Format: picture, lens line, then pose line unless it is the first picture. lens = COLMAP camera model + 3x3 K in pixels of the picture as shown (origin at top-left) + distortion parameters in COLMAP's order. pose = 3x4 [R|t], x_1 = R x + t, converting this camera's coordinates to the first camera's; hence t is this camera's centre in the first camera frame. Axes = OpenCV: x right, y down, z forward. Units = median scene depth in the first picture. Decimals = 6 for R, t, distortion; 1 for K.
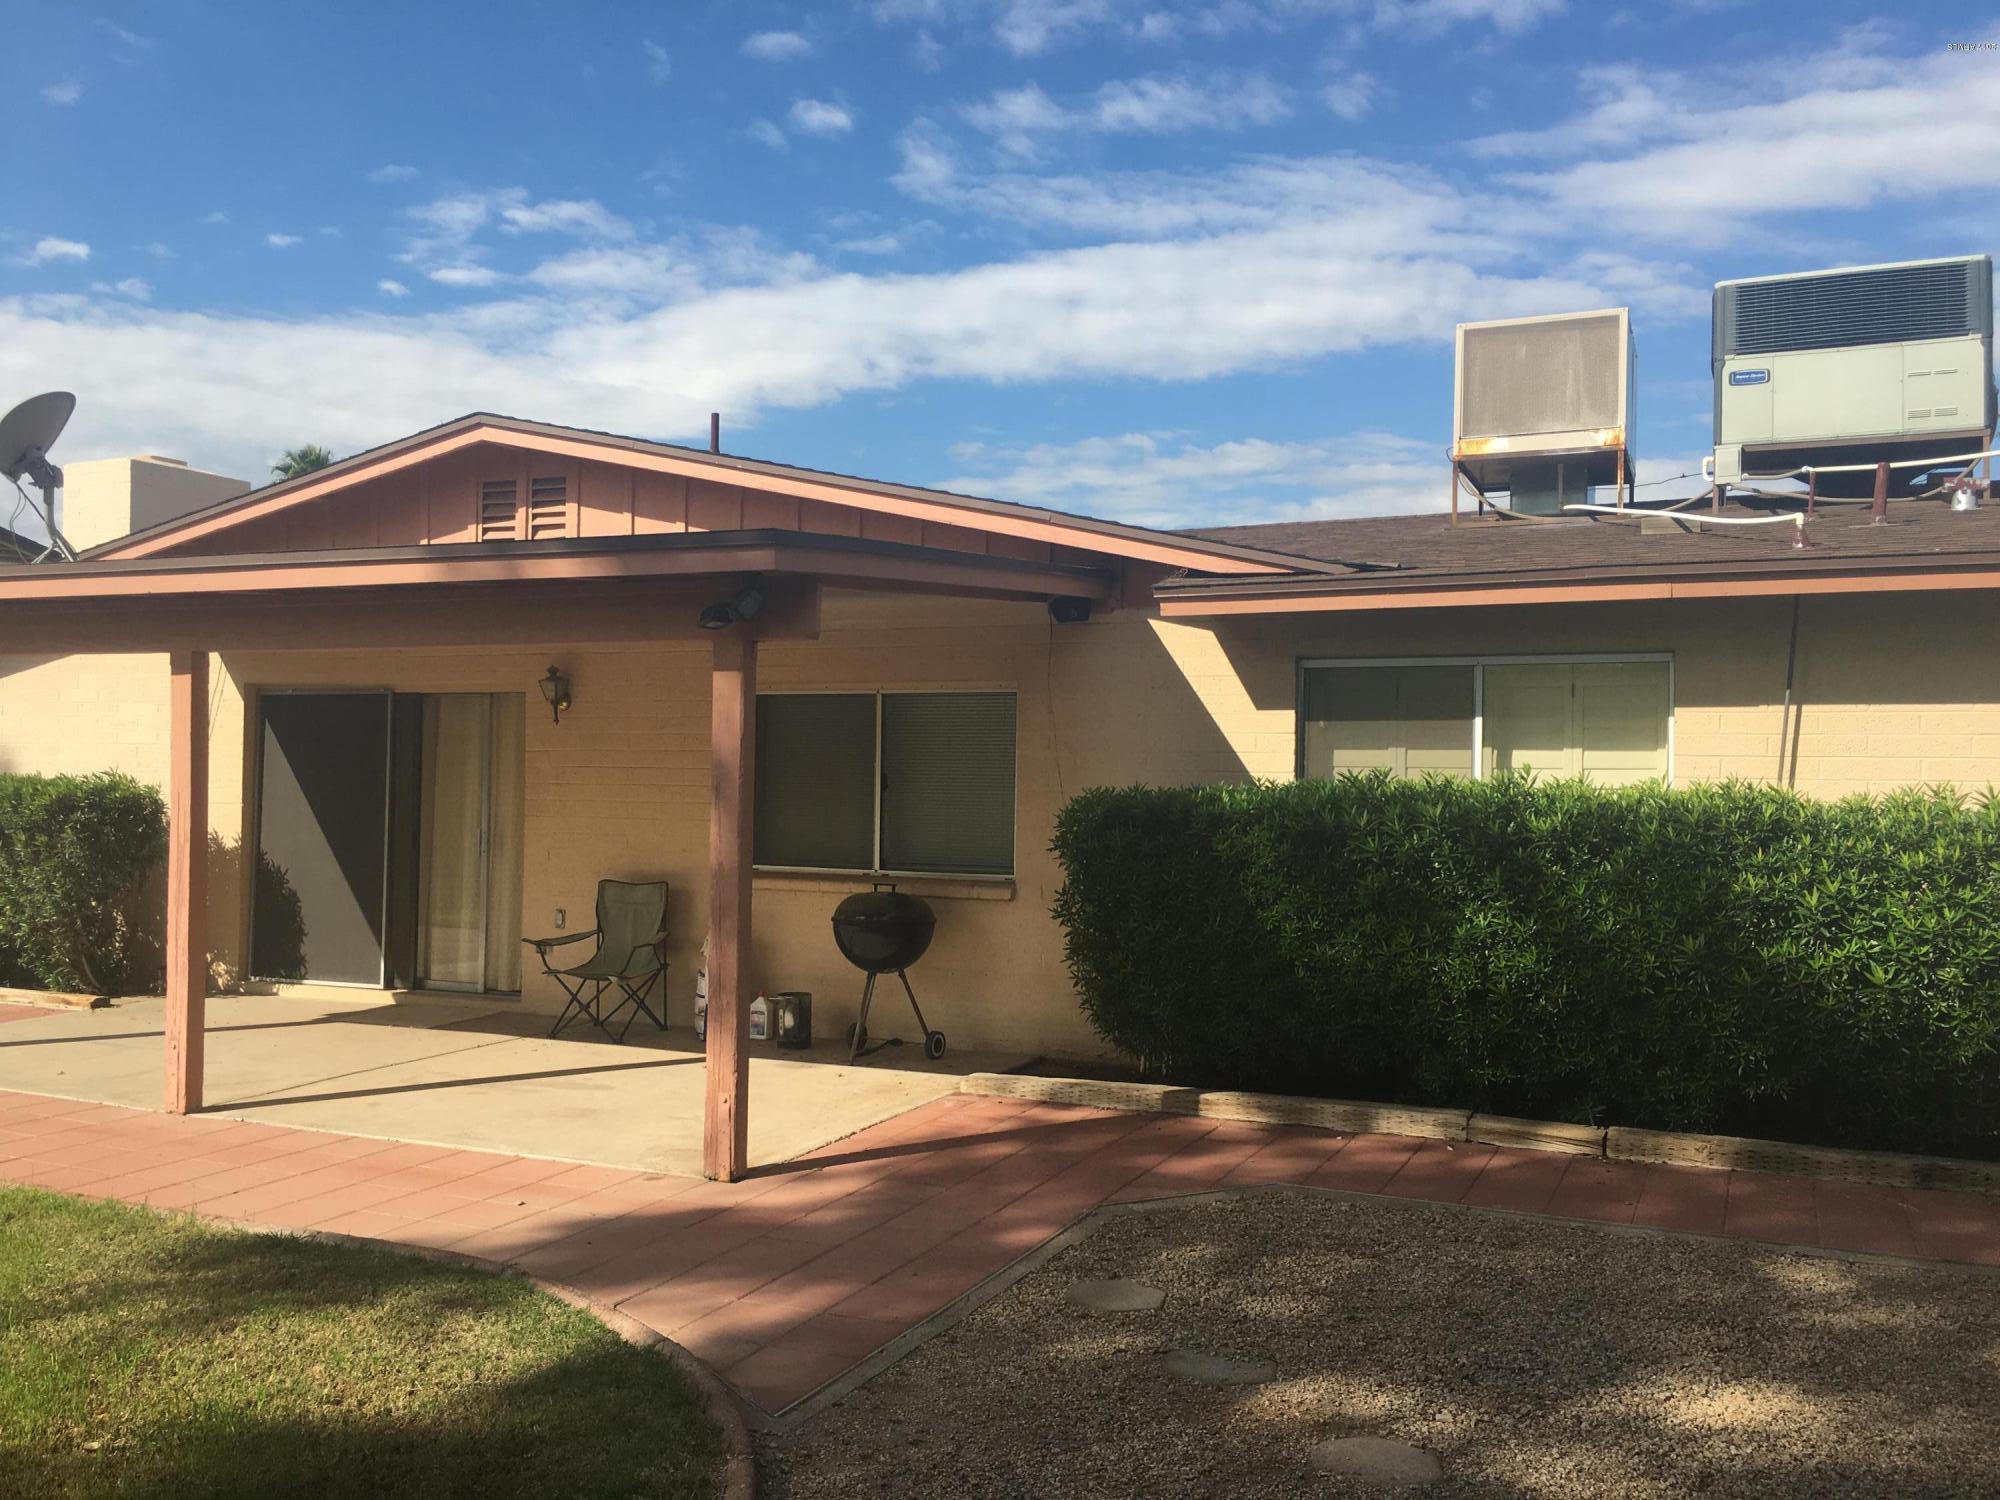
lens RADIAL K [[1705.0, 0, 999.8], [0, 1705.0, 750.0], [0, 0, 1]] dist [0.059512, 0.000542]
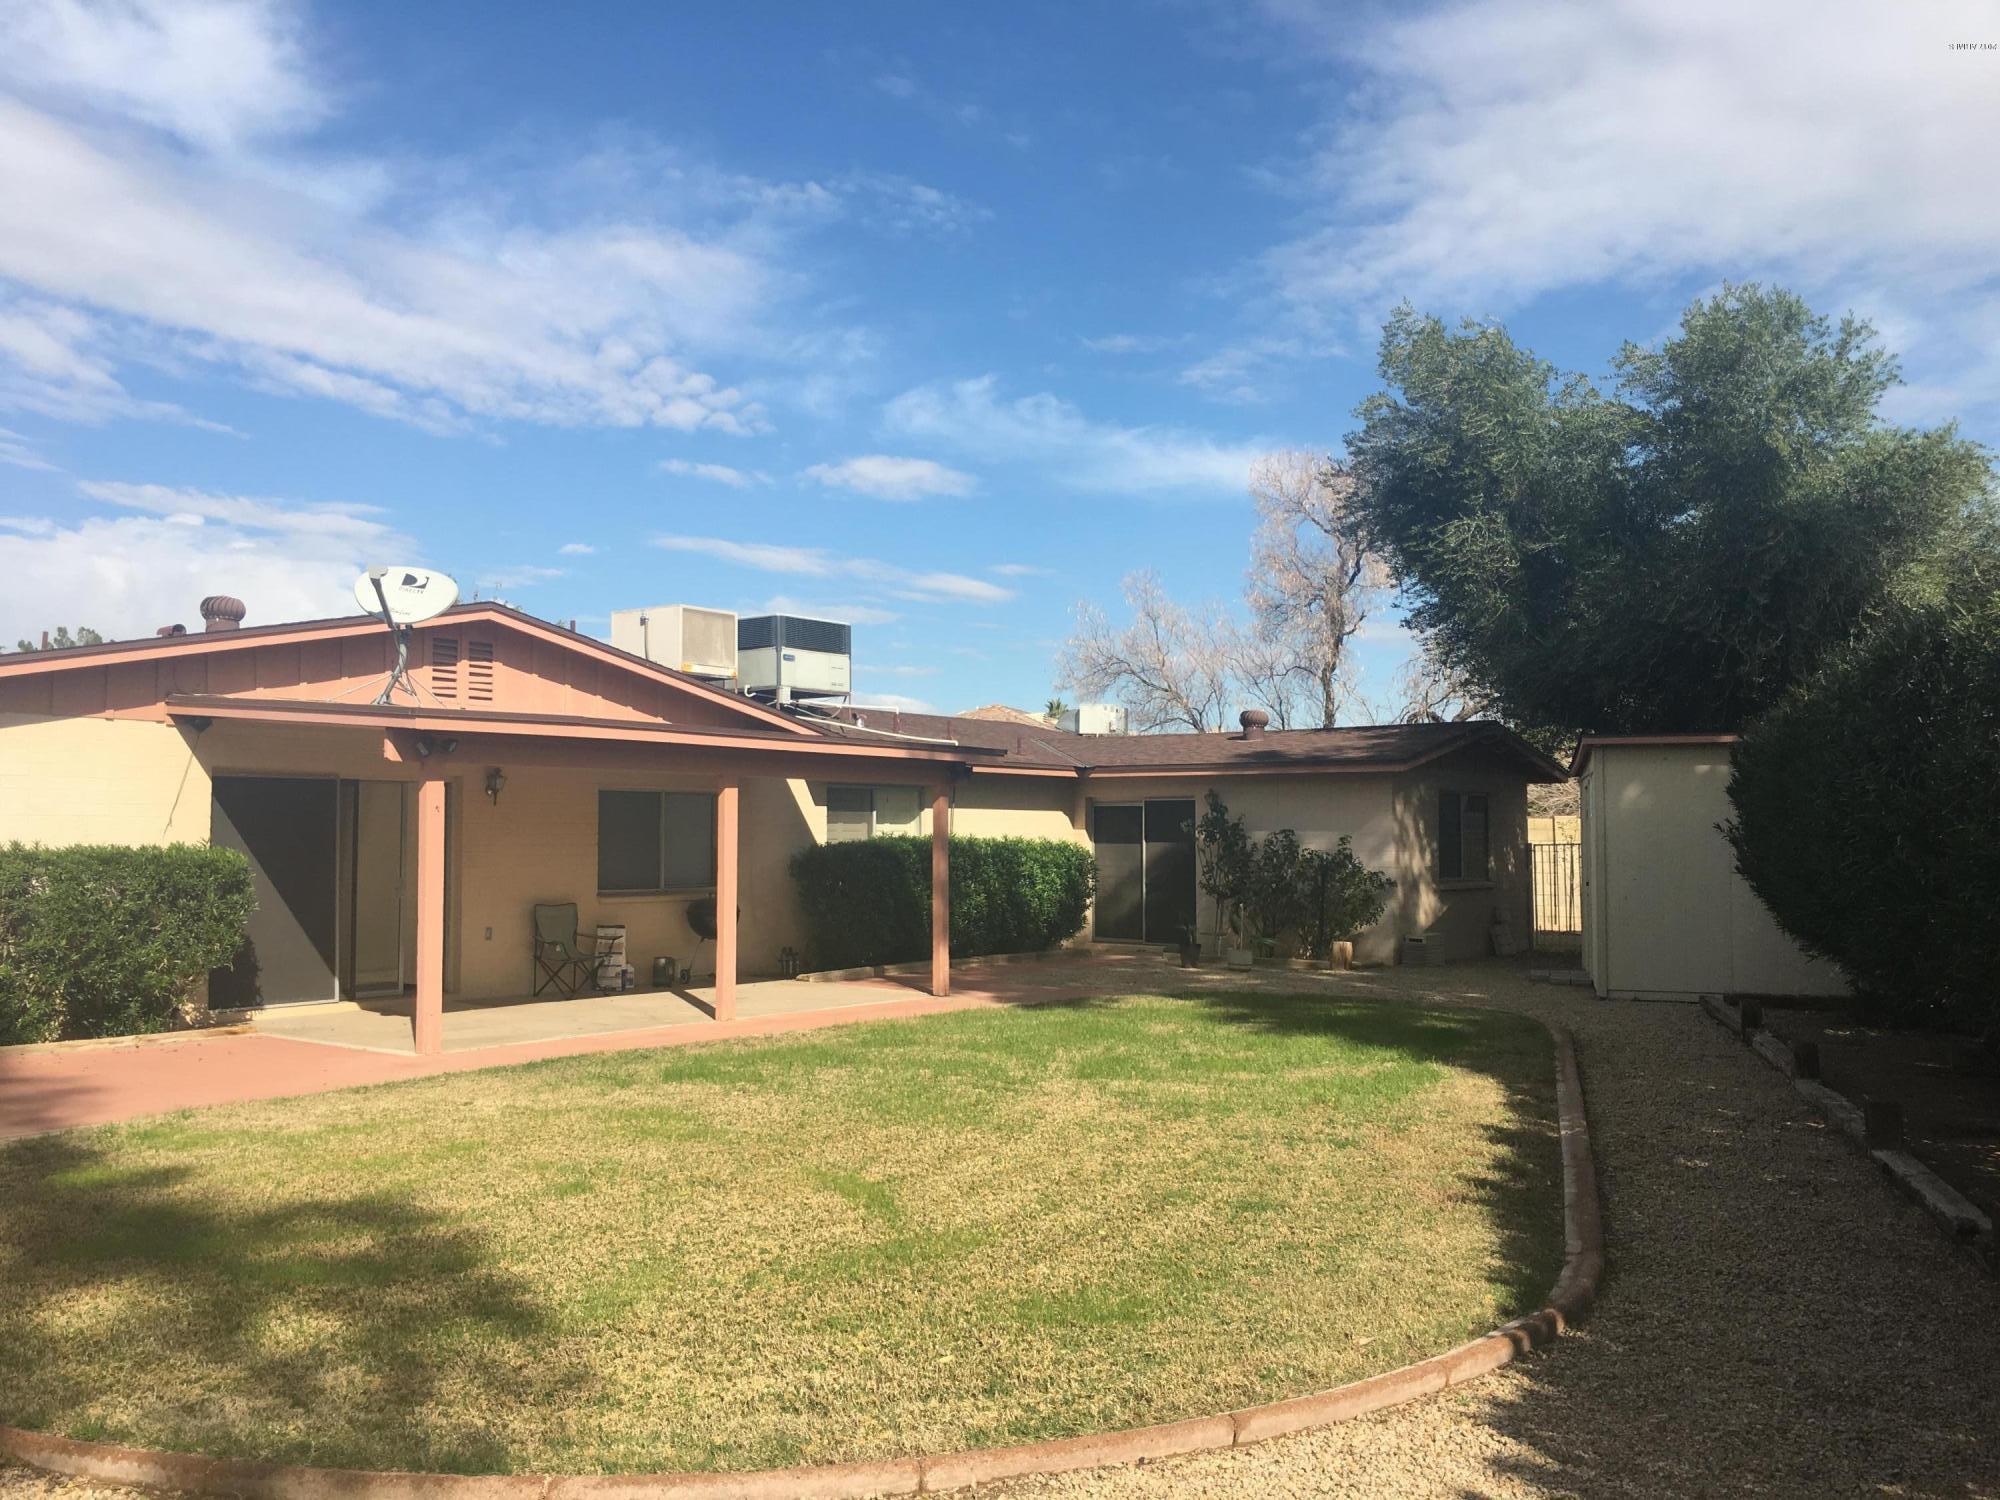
lens RADIAL K [[1705.0, 0, 999.7], [0, 1705.0, 751.8], [0, 0, 1]] dist [0.059512, 0.000542]
pose [[0.208754, 0.032303, 0.977435, -1.739820], [-0.018378, 0.999407, -0.029104, -0.027965], [-0.977796, -0.011888, 0.209224, 0.245524]]
